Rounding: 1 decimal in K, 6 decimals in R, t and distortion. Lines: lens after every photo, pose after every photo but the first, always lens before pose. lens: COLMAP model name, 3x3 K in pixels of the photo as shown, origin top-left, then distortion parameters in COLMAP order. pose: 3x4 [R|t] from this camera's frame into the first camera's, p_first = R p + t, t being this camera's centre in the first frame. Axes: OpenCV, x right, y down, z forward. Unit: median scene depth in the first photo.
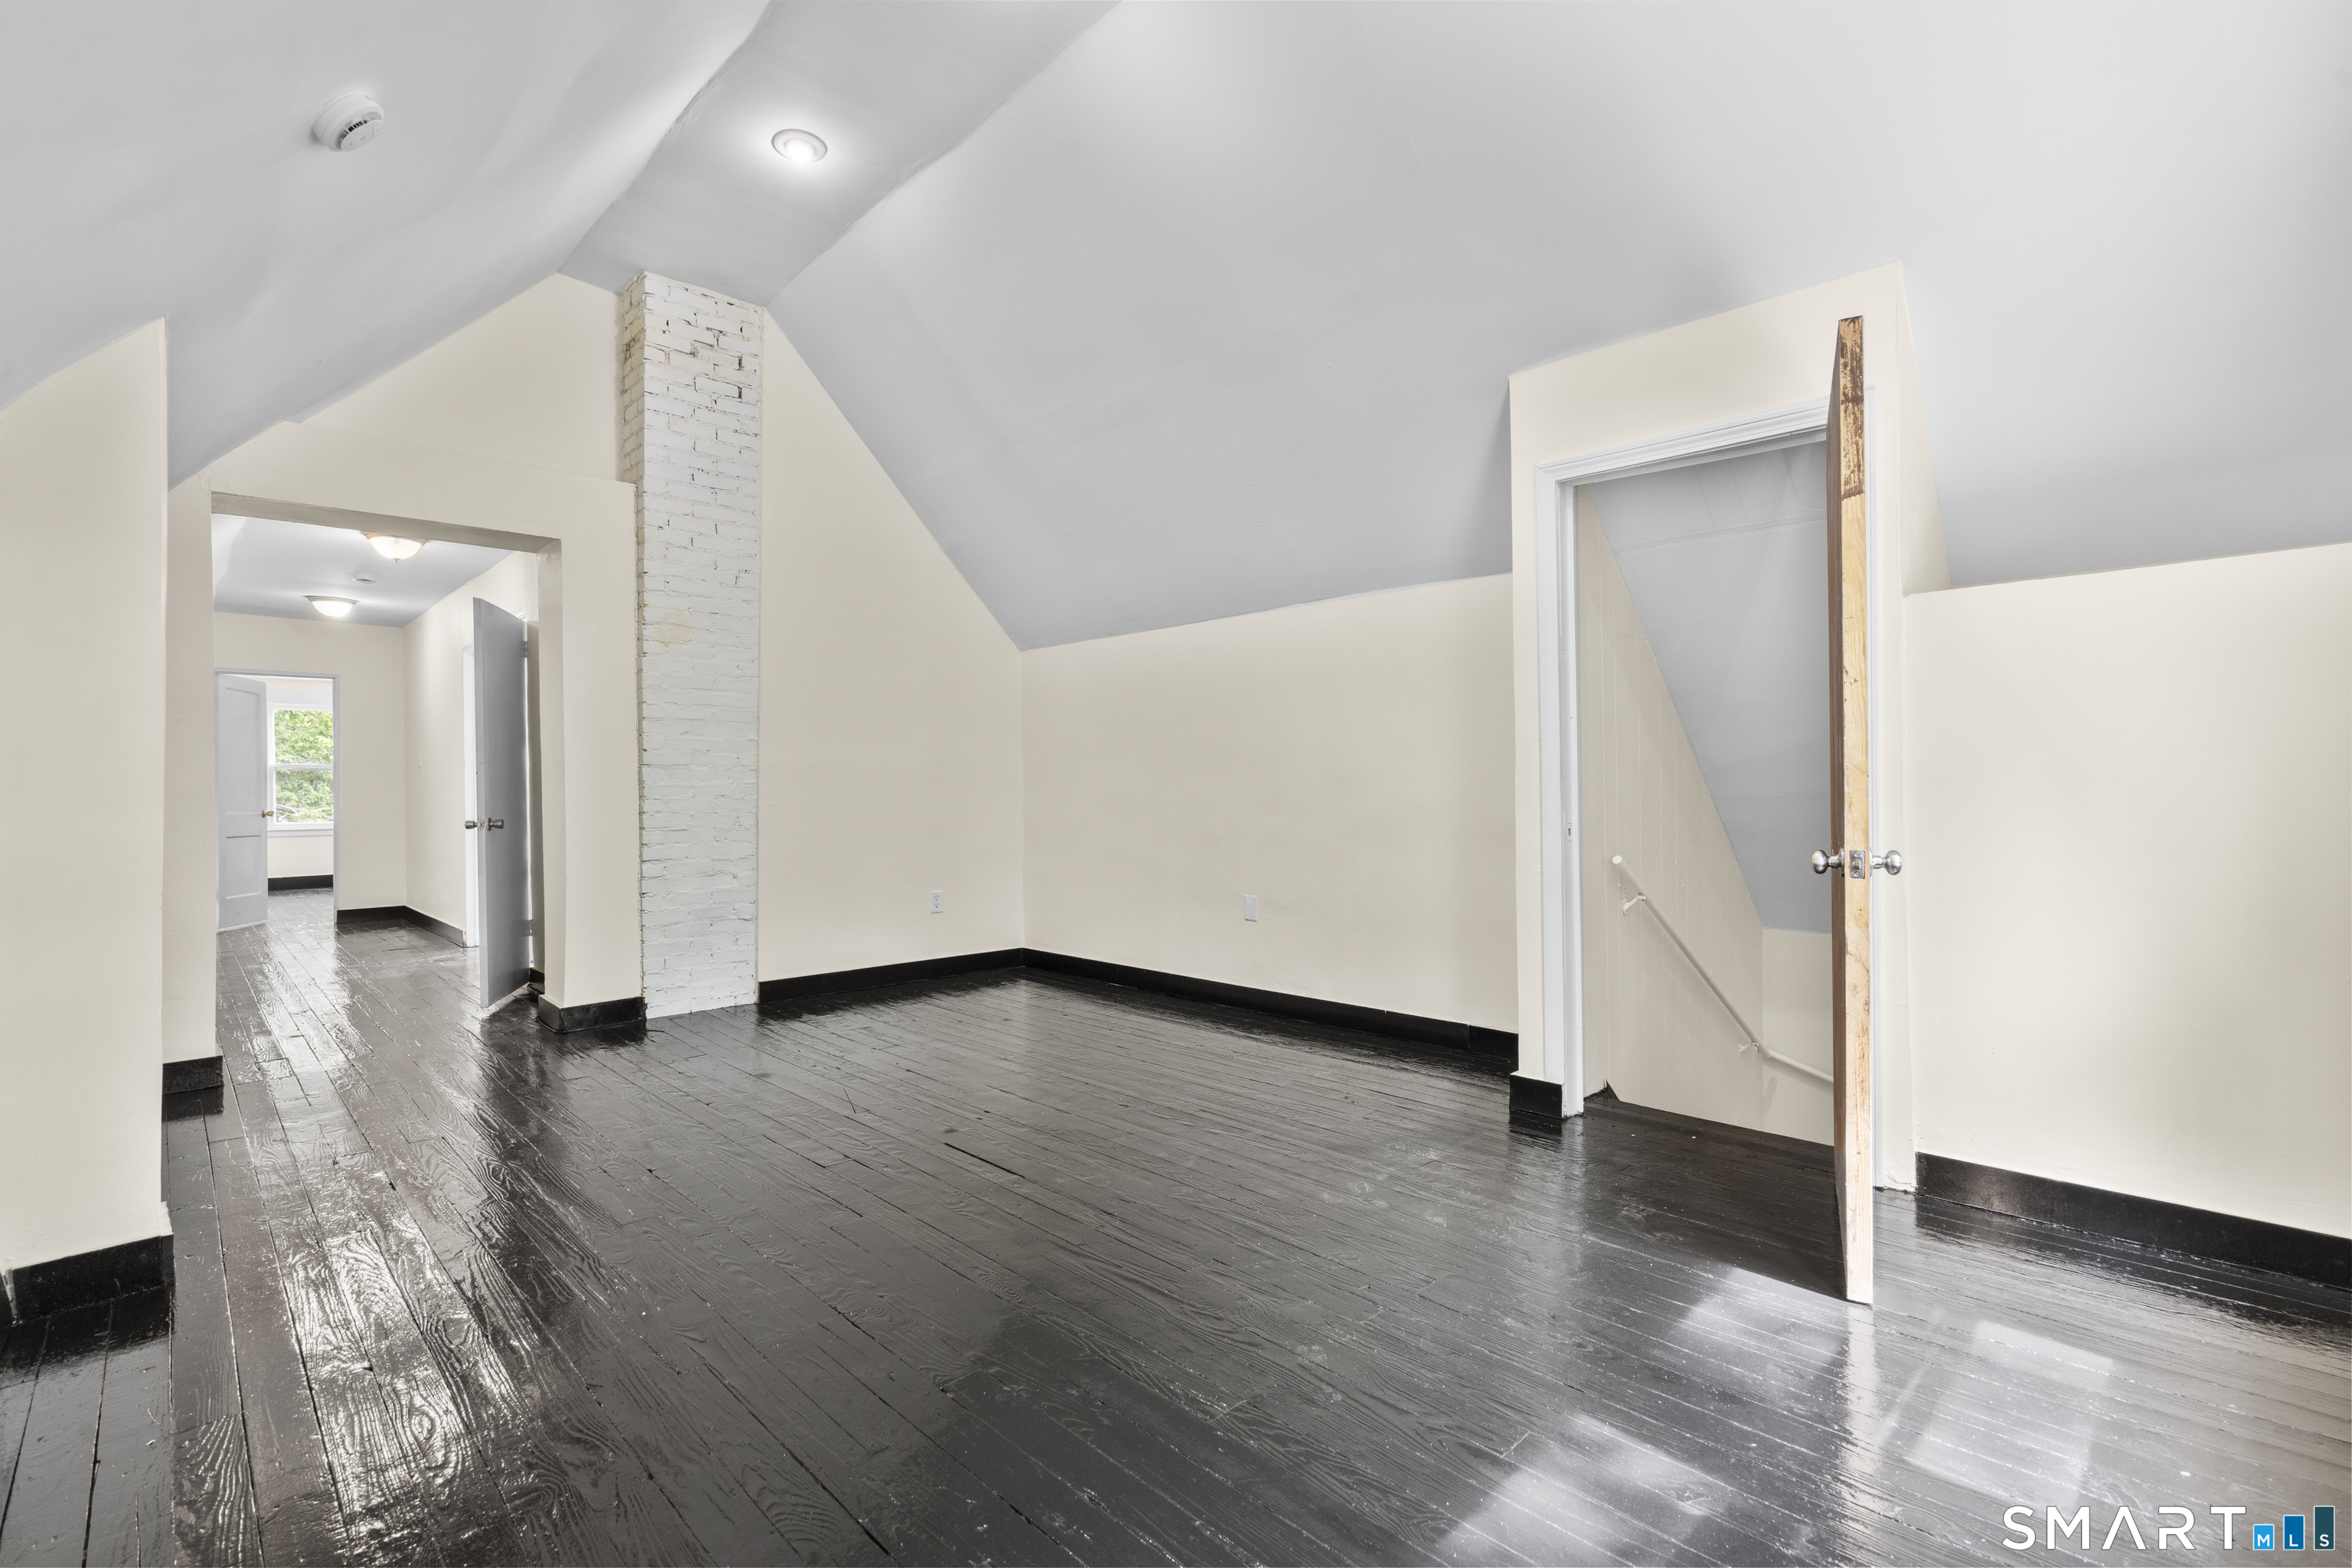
lens RADIAL K [[1056.3, 0, 1186.0], [0, 1056.3, 782.1], [0, 0, 1]] dist [-0.004179, 0.000695]
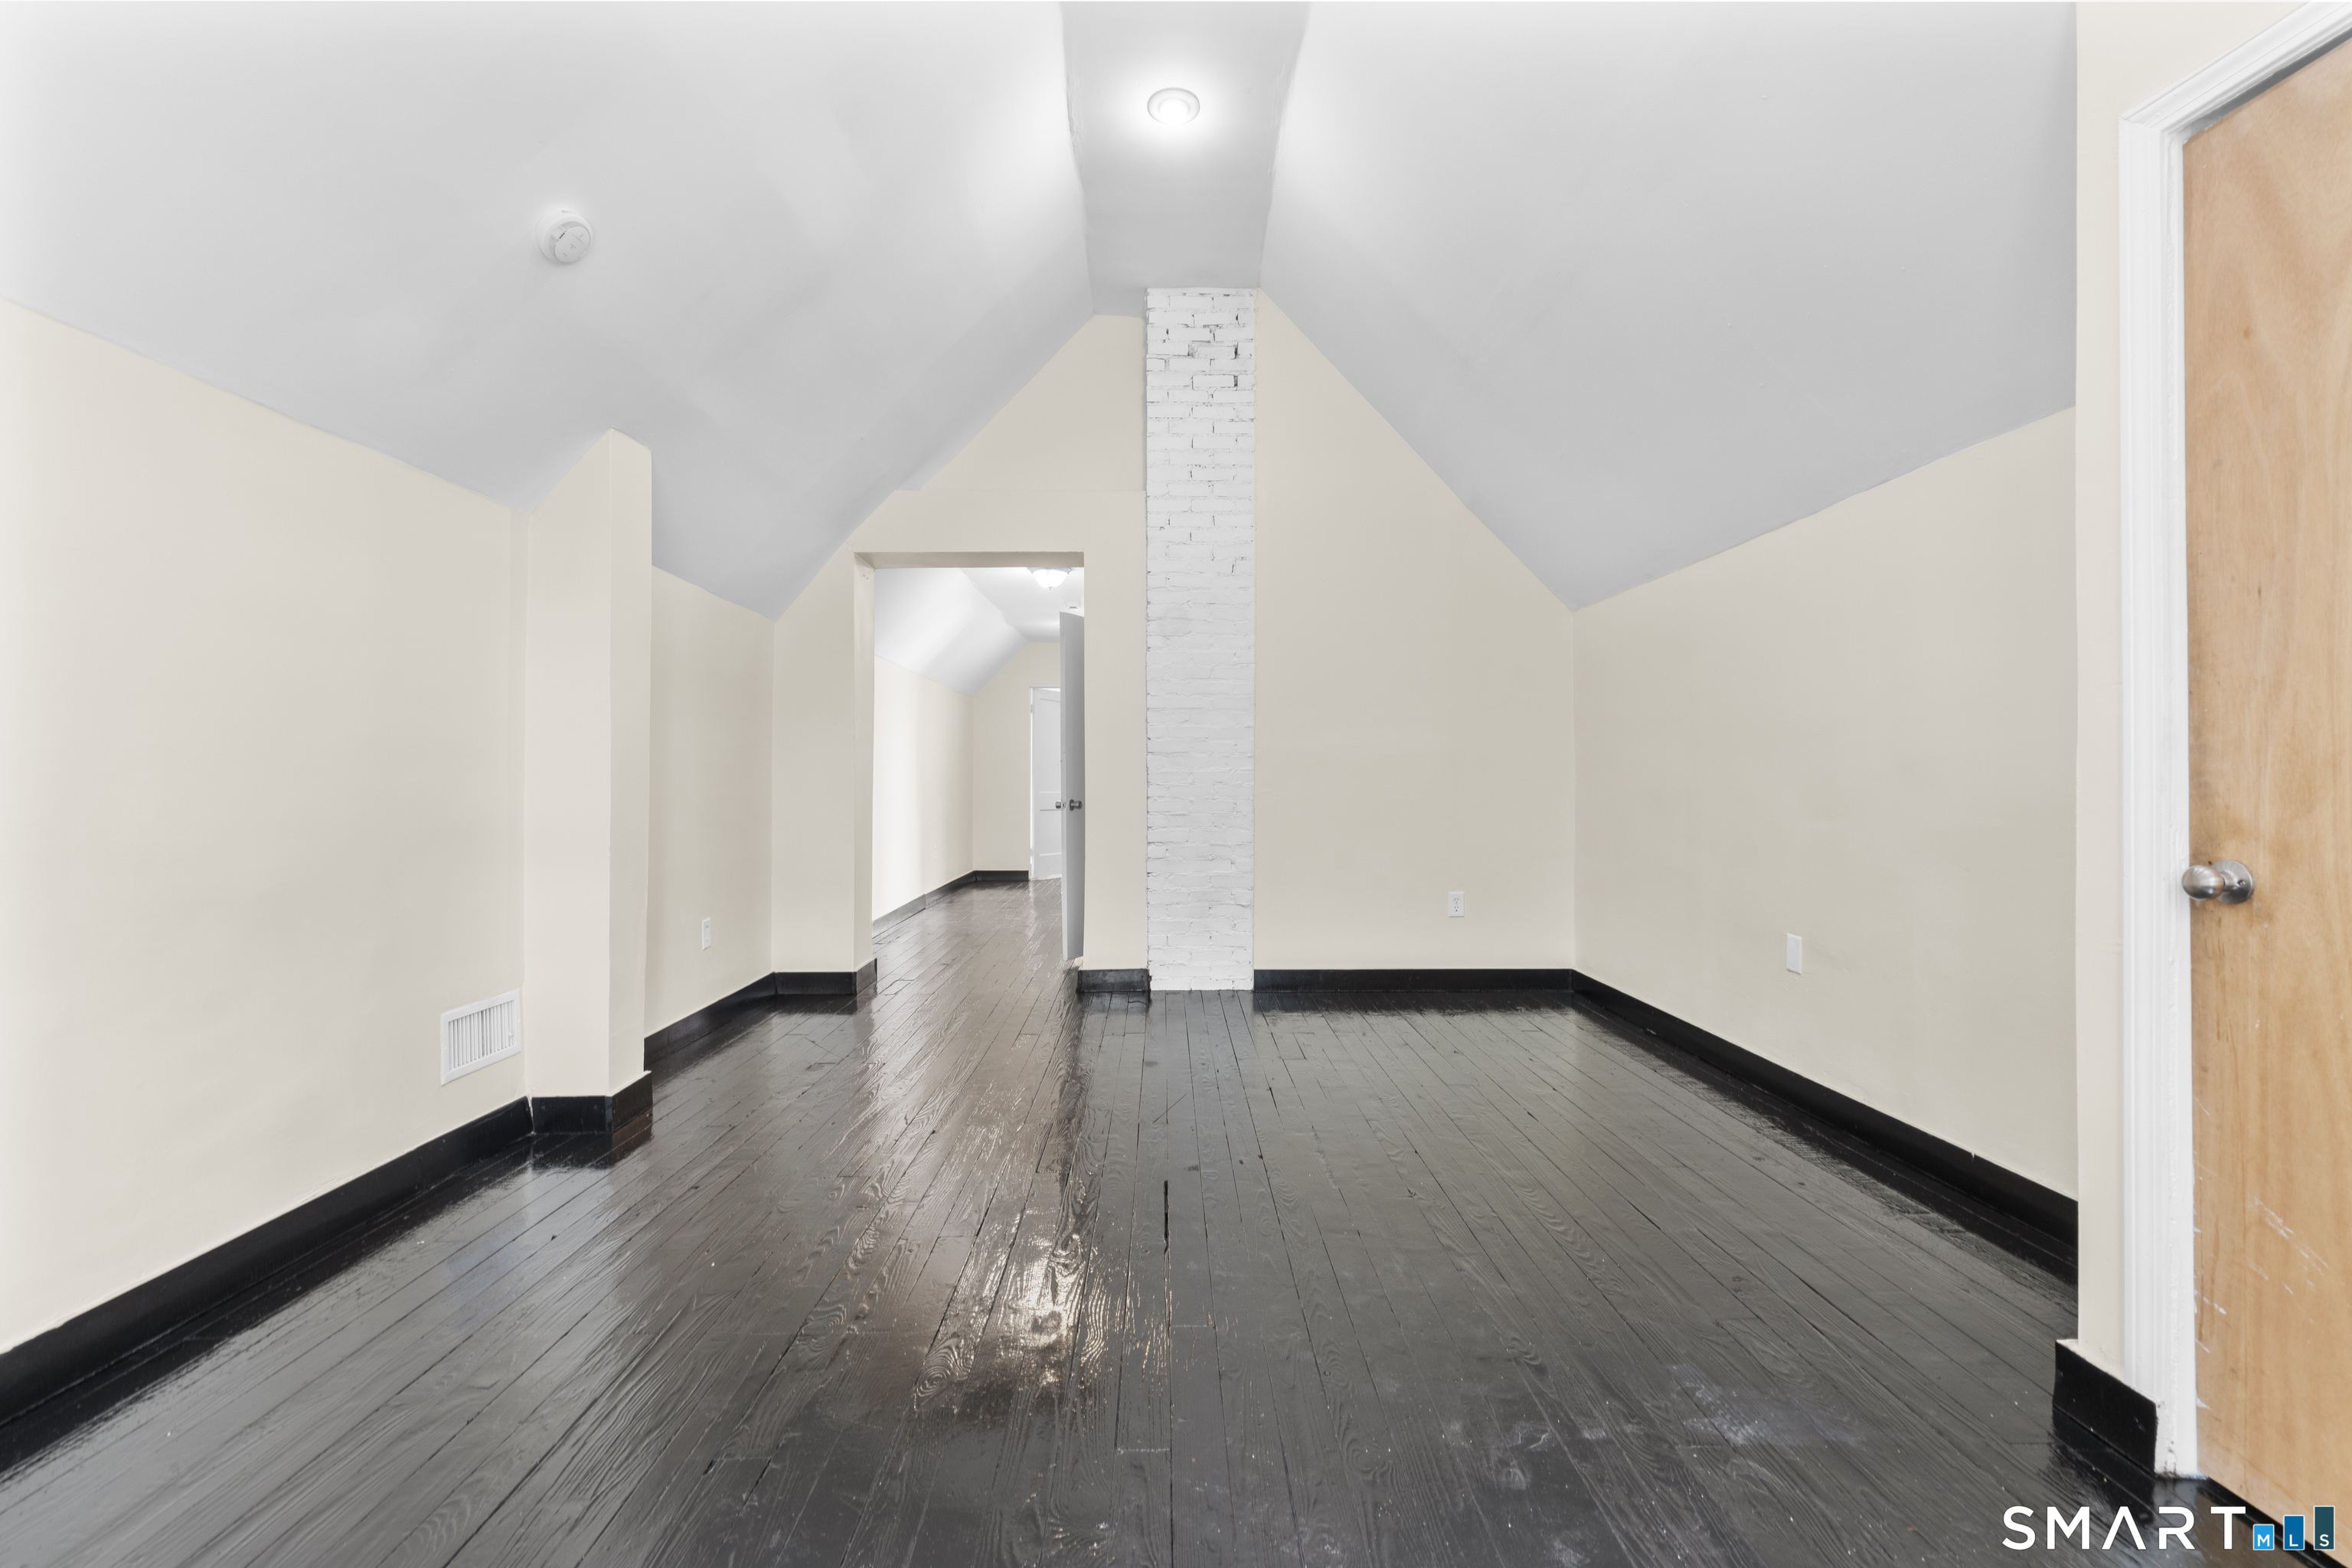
lens RADIAL K [[1056.3, 0, 1186.0], [0, 1056.3, 782.1], [0, 0, 1]] dist [-0.004179, 0.000695]
pose [[0.729086, 0.008006, -0.684375, 0.243197], [-0.001485, 0.999948, 0.010116, 0.002529], [0.684420, -0.006360, 0.729060, 0.242258]]
